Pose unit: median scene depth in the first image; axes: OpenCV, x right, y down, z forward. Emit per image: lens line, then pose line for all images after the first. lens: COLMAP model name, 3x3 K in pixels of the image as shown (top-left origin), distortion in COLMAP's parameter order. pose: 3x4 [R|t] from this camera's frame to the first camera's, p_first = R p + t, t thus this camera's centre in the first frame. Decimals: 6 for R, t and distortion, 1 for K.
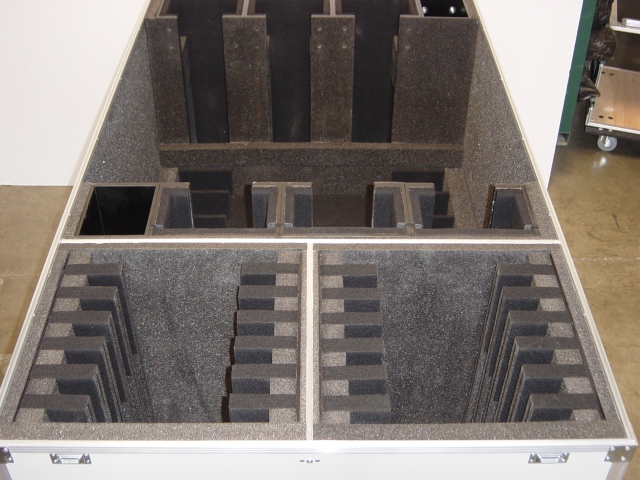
lens RADIAL K [[878.0, 0, 320.0], [0, 878.0, 240.0], [0, 0, 1]] dist [-0.126494, 0.066863]
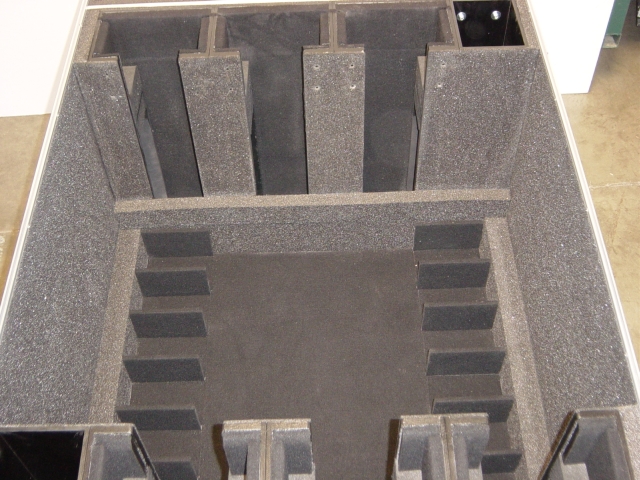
lens RADIAL K [[878.0, 0, 320.0], [0, 878.0, 240.0], [0, 0, 1]] dist [-0.126494, 0.066863]
pose [[0.998976, -0.036562, -0.026659, 0.016526], [0.041461, 0.975594, 0.215632, -0.257574], [0.018124, -0.216516, 0.976111, 0.268619]]
